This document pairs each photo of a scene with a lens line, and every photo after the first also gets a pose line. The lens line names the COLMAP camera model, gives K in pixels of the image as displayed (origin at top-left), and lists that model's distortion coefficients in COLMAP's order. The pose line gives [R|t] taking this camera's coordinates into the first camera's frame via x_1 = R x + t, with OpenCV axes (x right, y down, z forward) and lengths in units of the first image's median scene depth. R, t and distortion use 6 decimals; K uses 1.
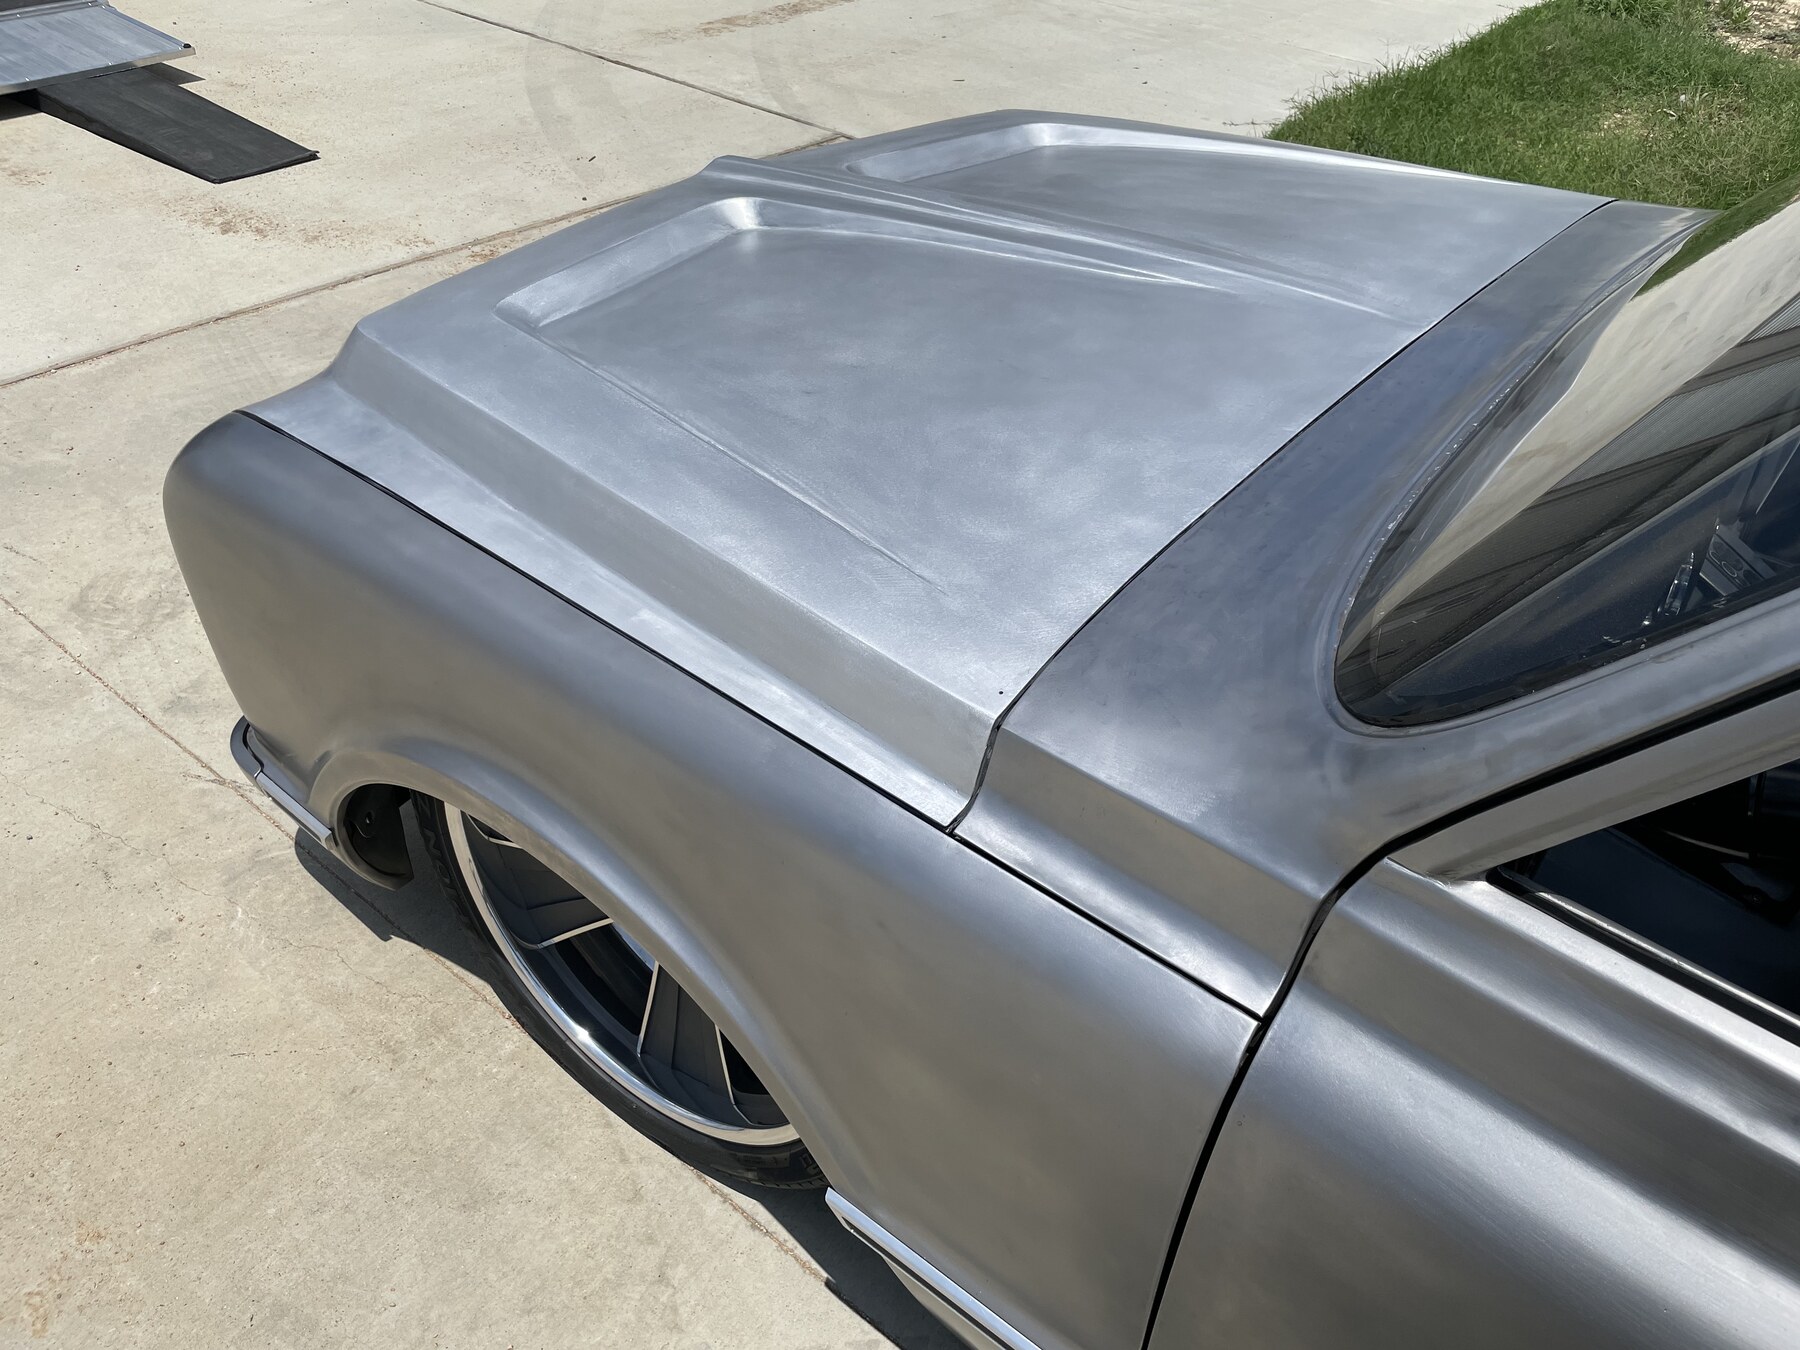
lens RADIAL K [[1376.4, 0, 910.0], [0, 1376.4, 677.2], [0, 0, 1]] dist [0.081191, -0.119660]
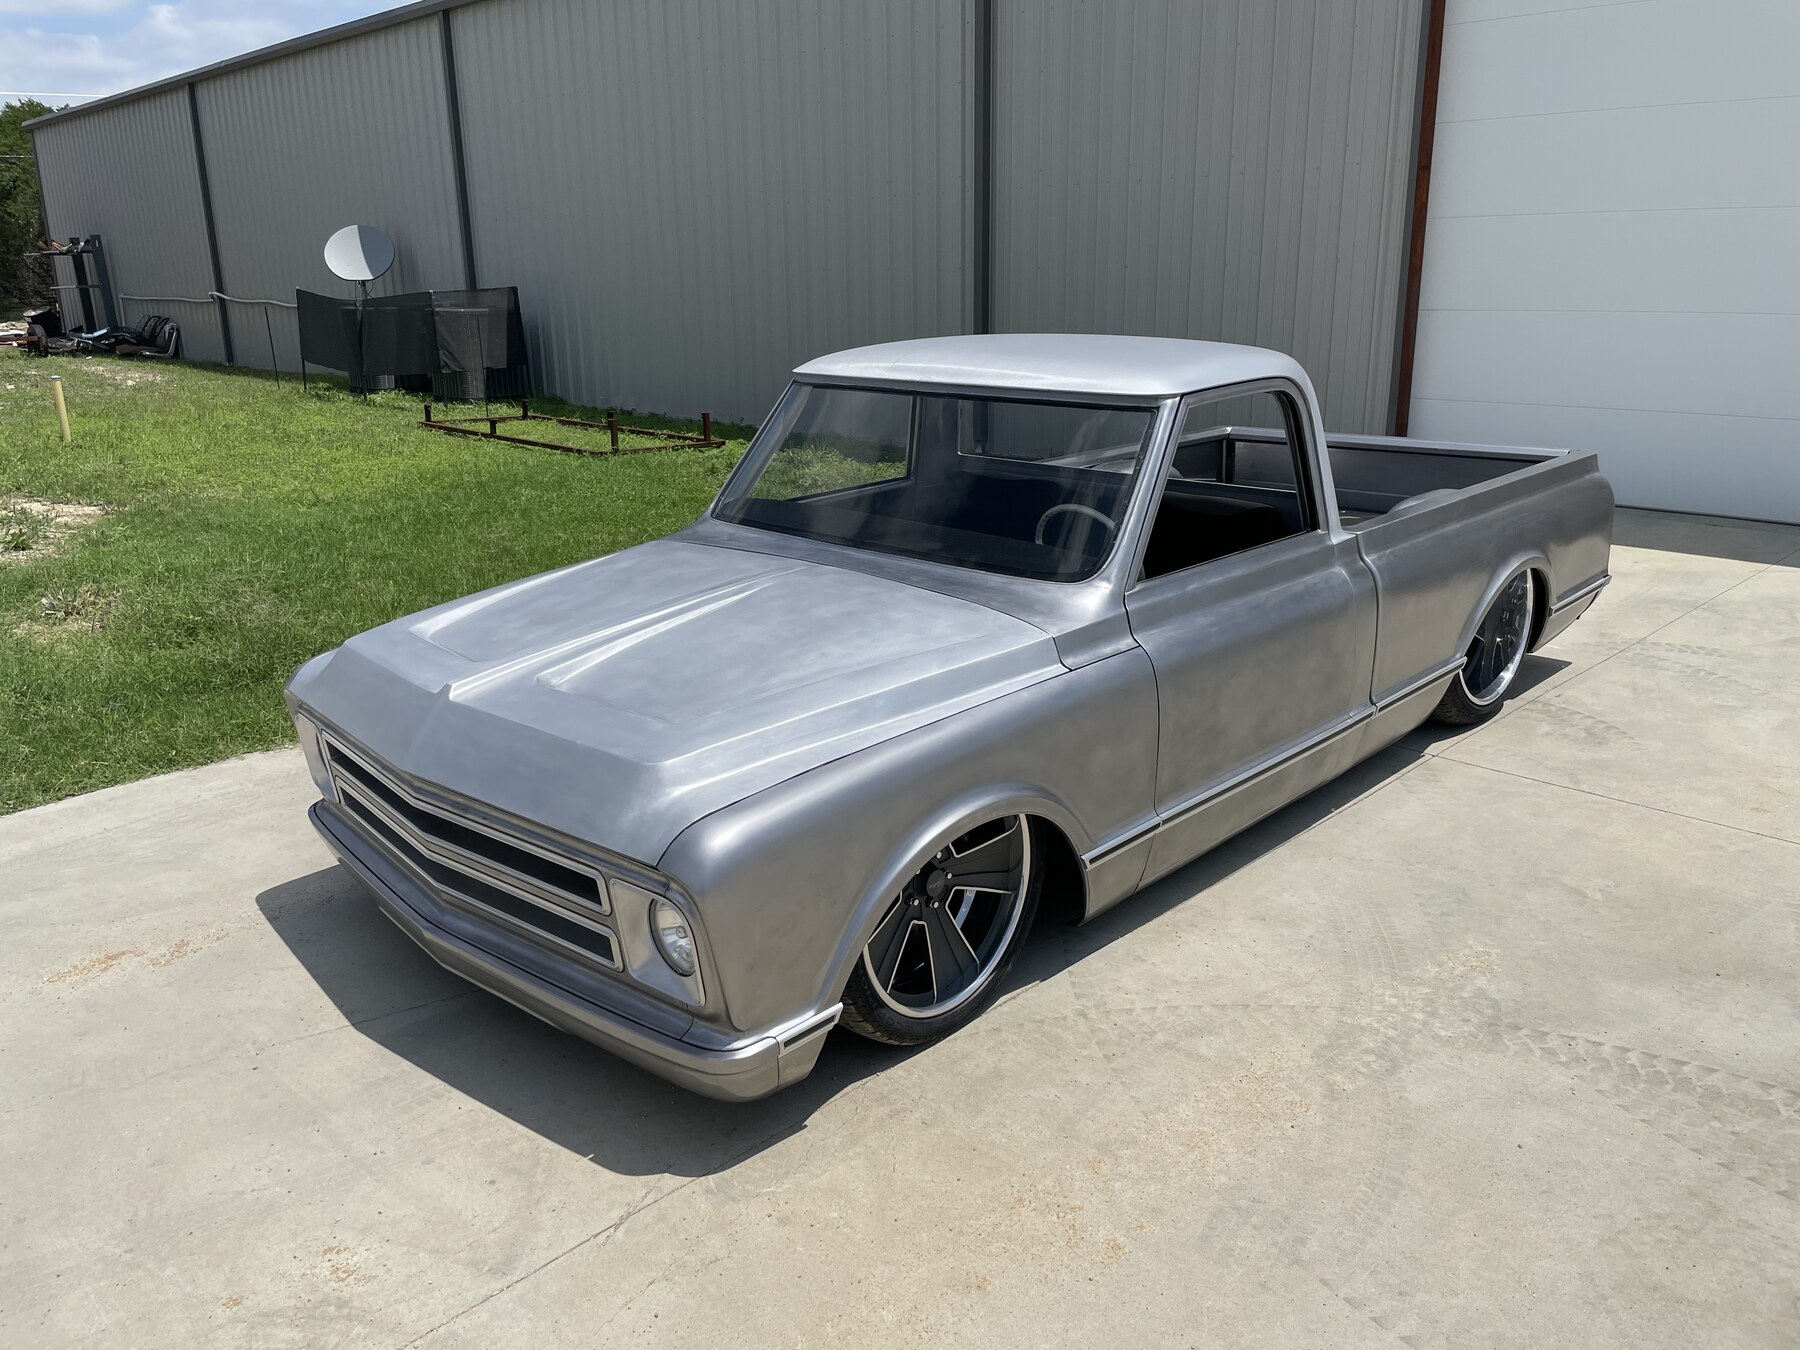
lens RADIAL K [[1376.4, 0, 889.6], [0, 1376.4, 662.4], [0, 0, 1]] dist [0.081191, -0.119660]
pose [[0.127625, -0.353732, 0.926599, -1.554748], [0.637051, 0.745283, 0.196770, -0.415634], [-0.760183, 0.565178, 0.320462, 0.168761]]
